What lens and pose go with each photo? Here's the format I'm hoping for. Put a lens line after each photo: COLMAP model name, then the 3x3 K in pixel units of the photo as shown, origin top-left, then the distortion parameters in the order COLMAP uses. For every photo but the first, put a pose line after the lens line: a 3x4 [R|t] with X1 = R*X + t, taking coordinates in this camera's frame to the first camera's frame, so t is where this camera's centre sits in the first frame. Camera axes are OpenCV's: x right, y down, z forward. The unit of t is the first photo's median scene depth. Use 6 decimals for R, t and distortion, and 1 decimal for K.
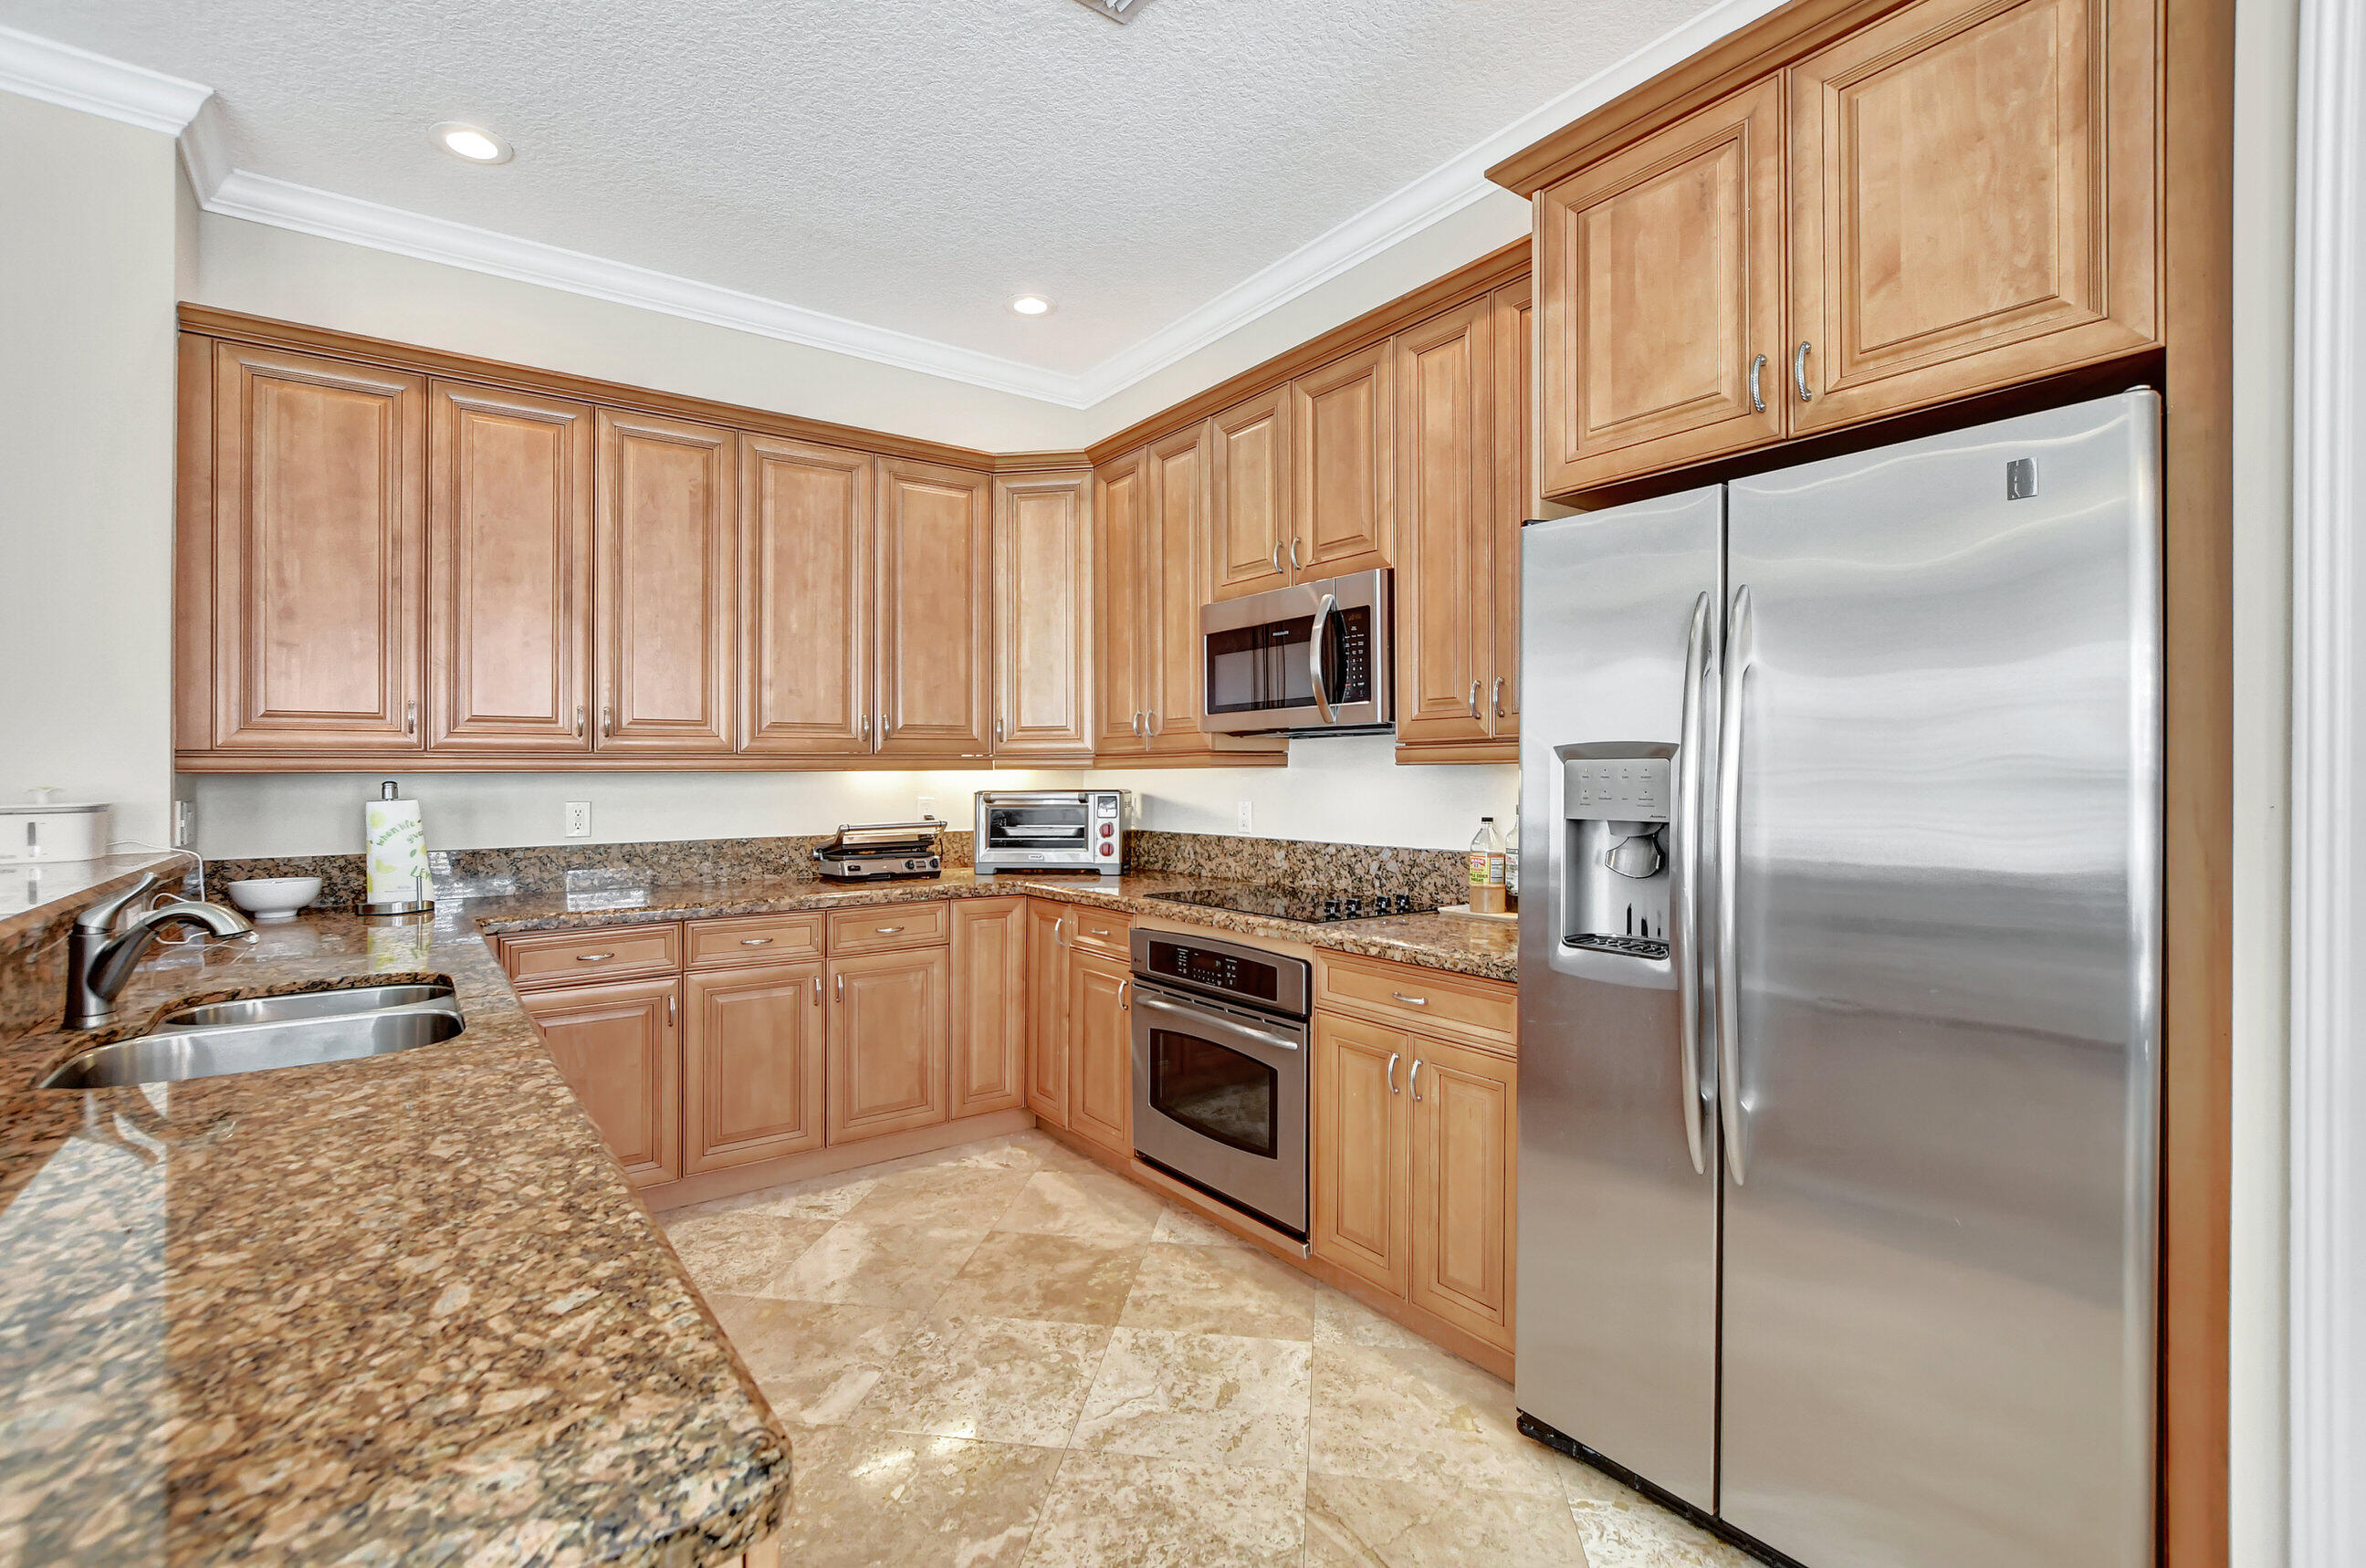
lens RADIAL K [[1054.0, 0, 1158.7], [0, 1054.0, 781.5], [0, 0, 1]] dist [-0.003529, -0.000383]
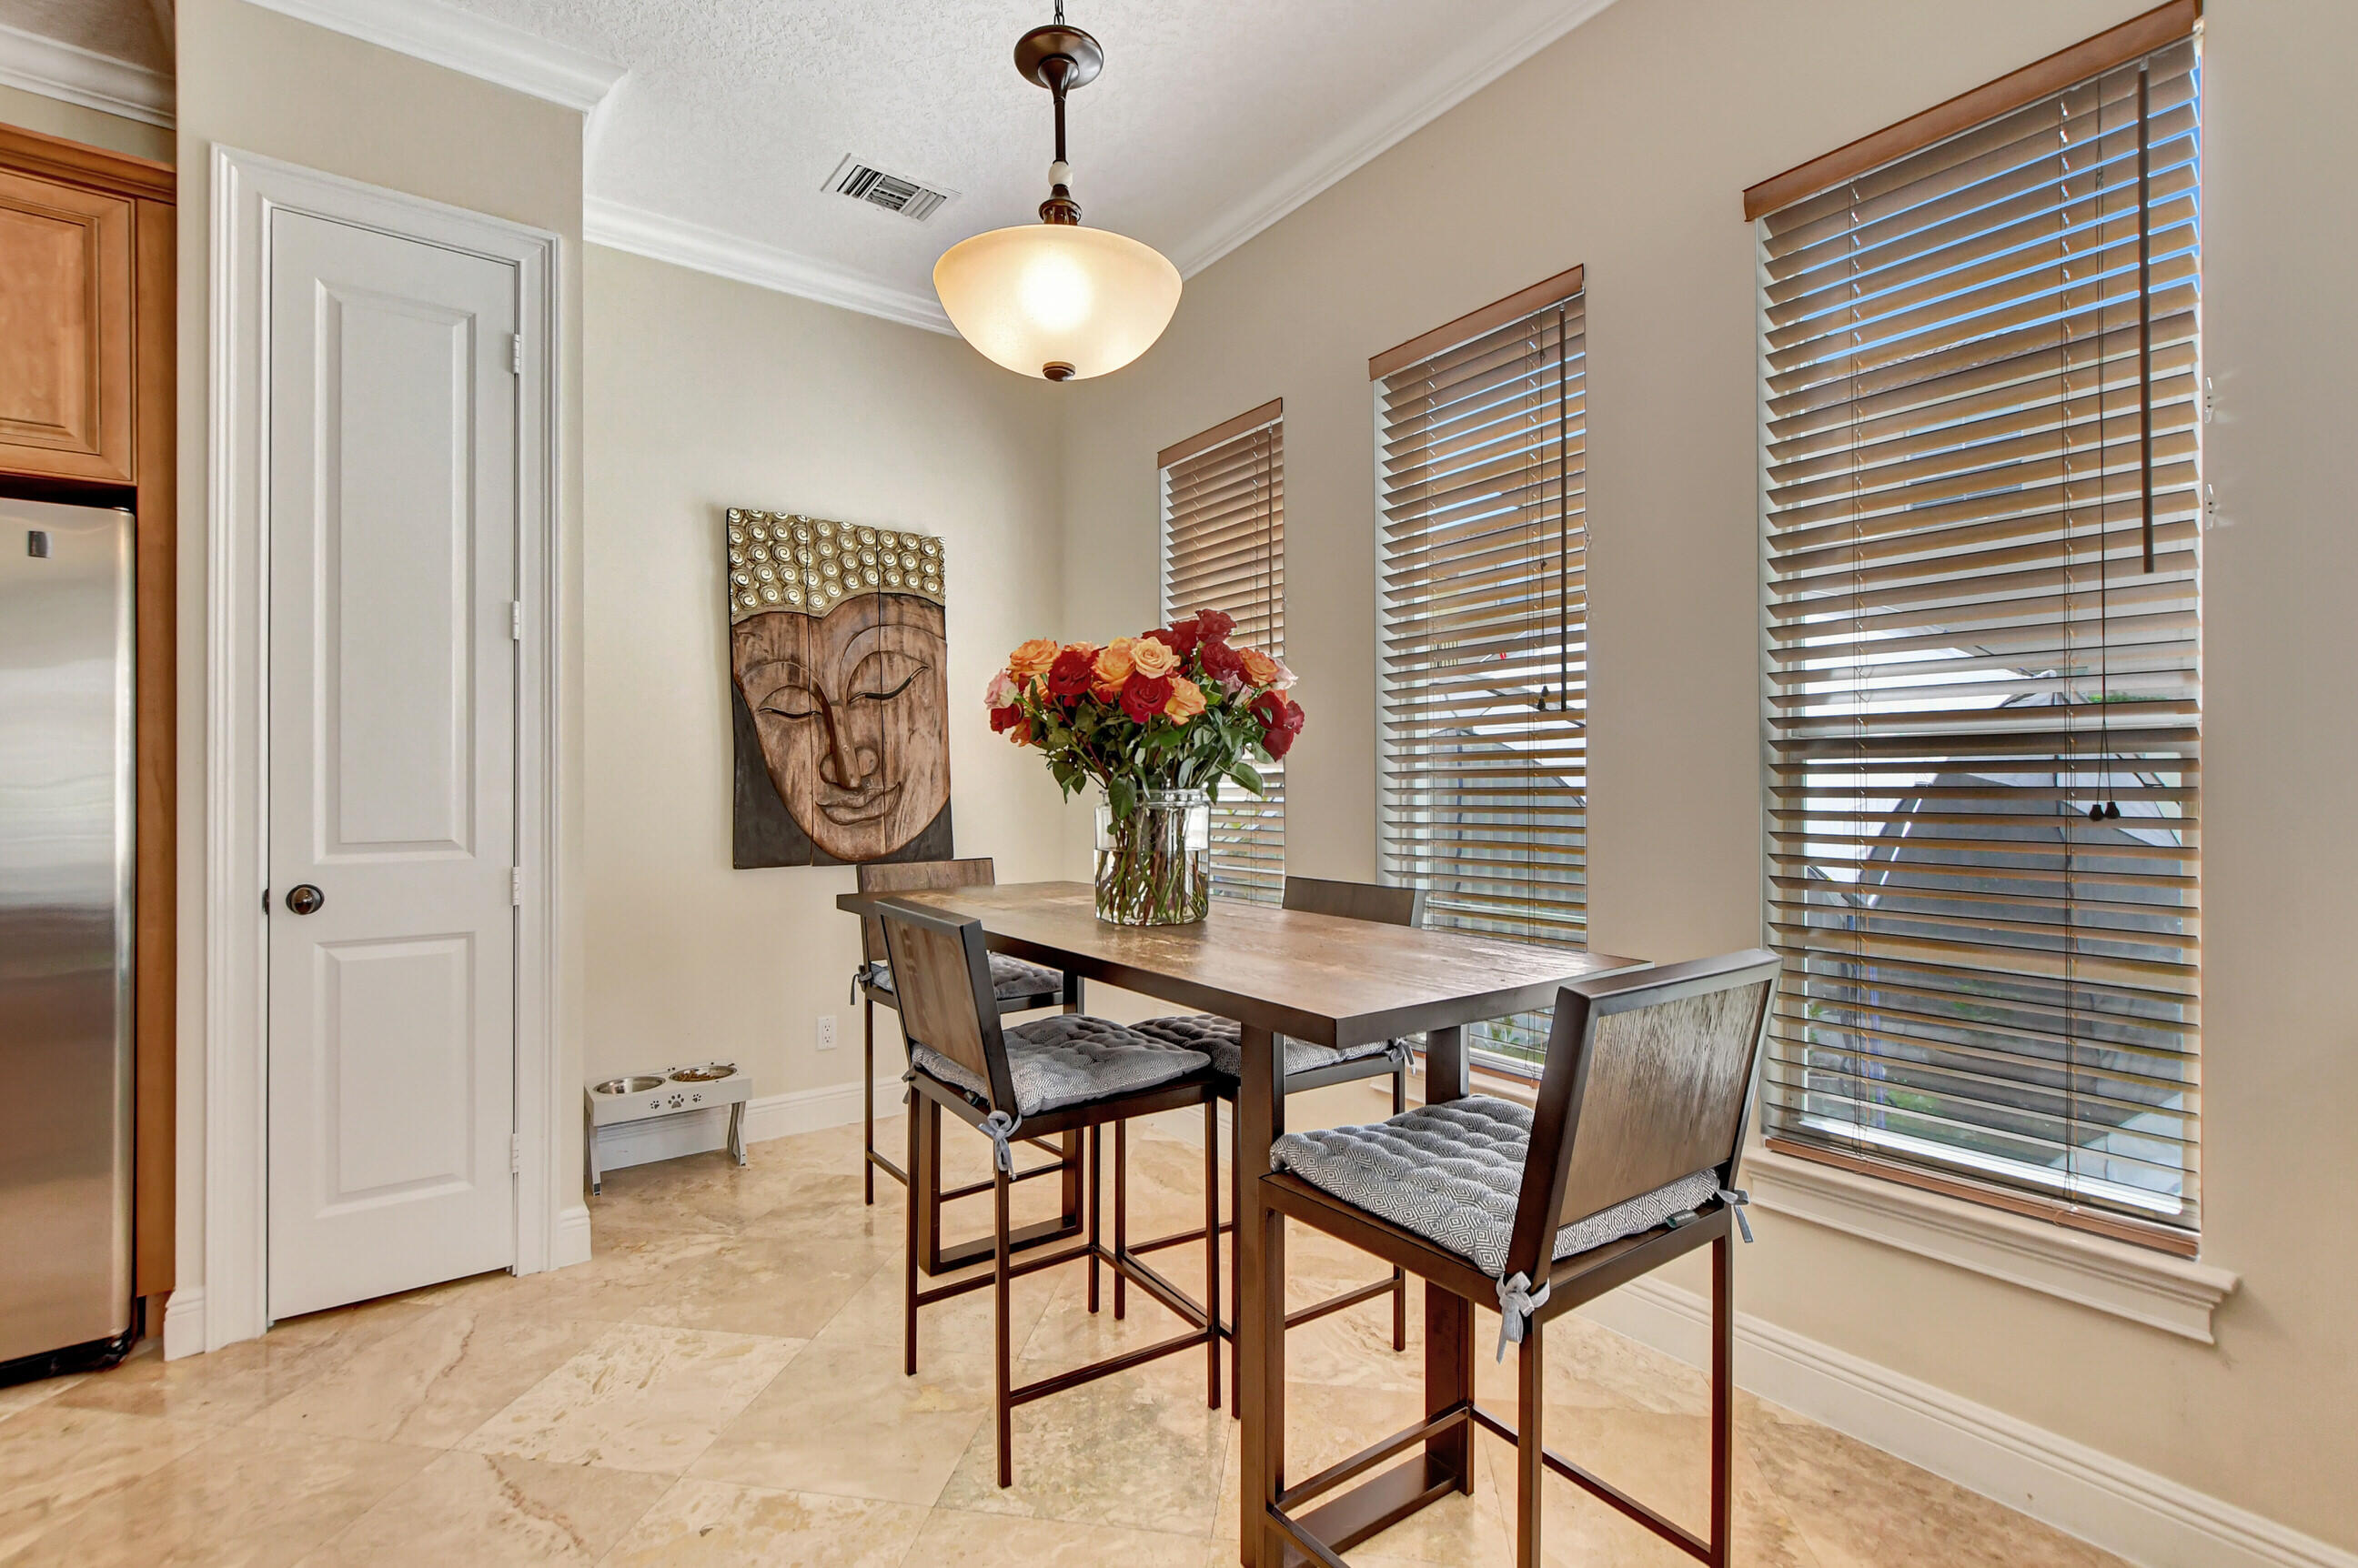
lens RADIAL K [[1062.1, 0, 1179.0], [0, 1062.1, 784.0], [0, 0, 1]] dist [-0.000267, 0.000096]
pose [[0.009801, 0.007932, 0.999921, -0.294510], [0.010976, 0.999907, -0.008039, 0.037085], [-0.999892, 0.011054, 0.009713, -0.276958]]
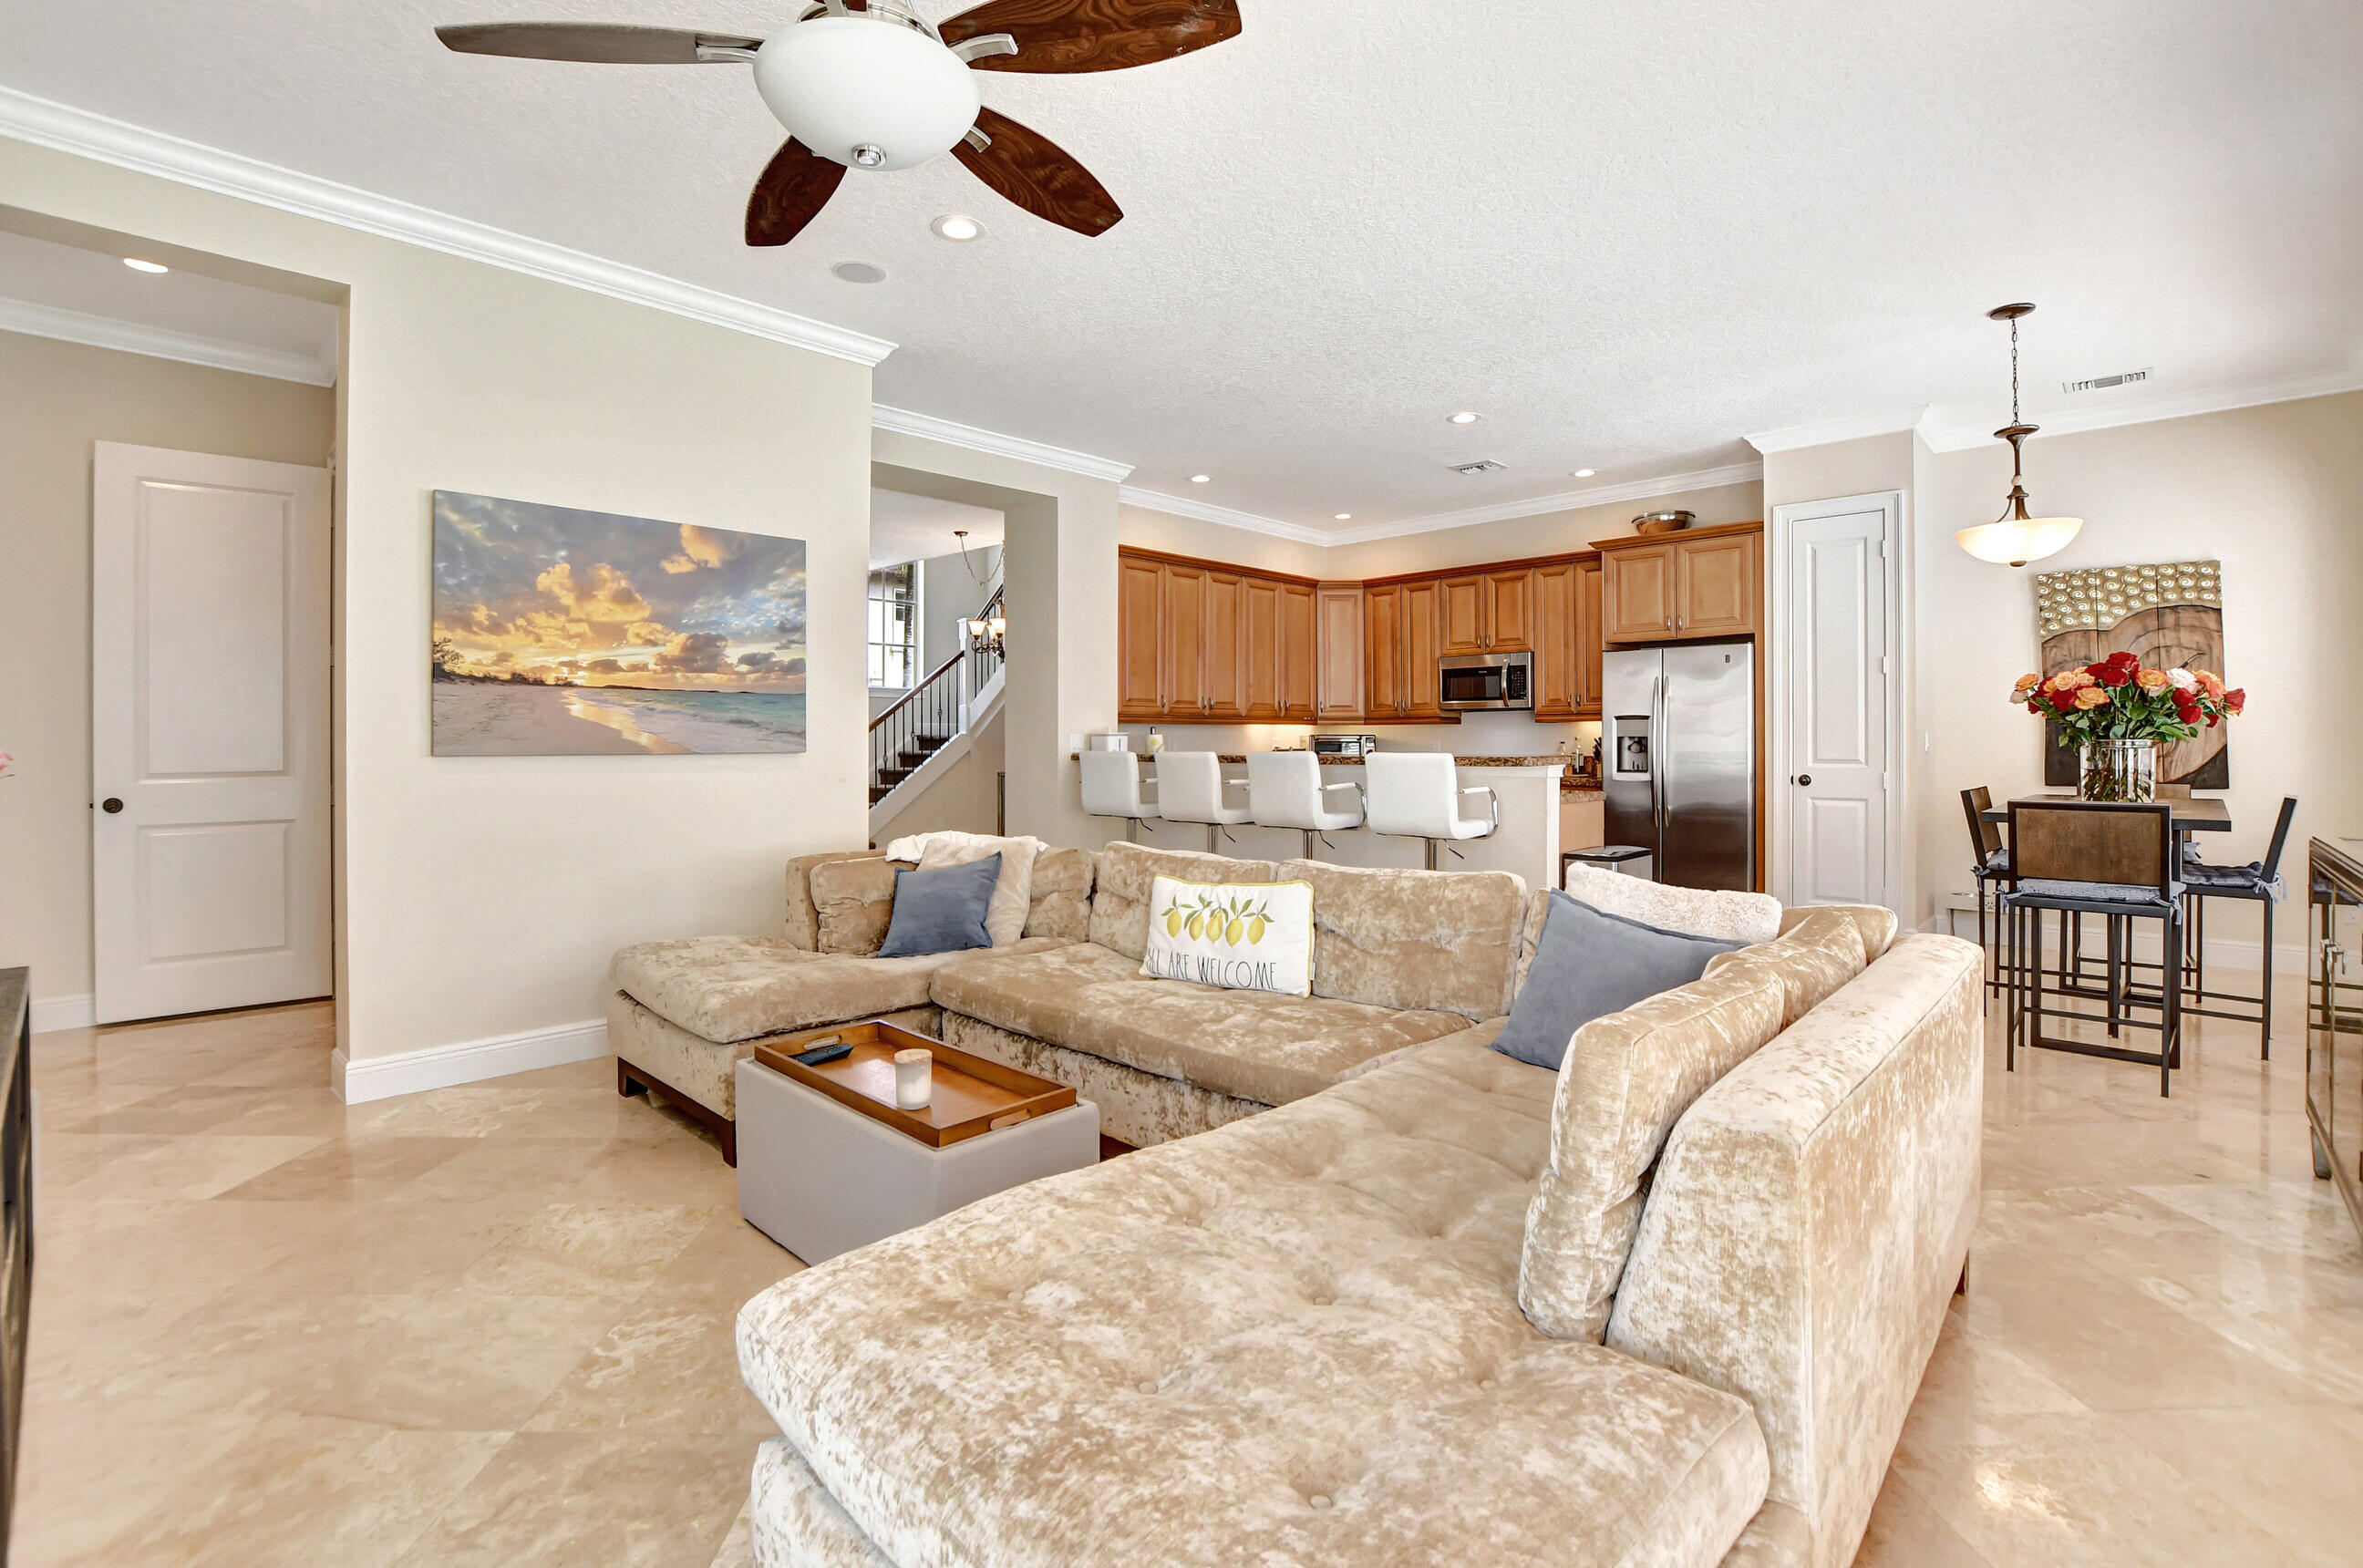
lens RADIAL K [[1060.0, 0, 1169.0], [0, 1060.0, 736.6], [0, 0, 1]] dist [-0.017916, -0.000049]
pose [[0.984663, 0.003577, 0.174430, -1.049539], [-0.001404, 0.999920, -0.012581, 0.050481], [-0.174461, 0.012144, 0.984589, -1.364900]]
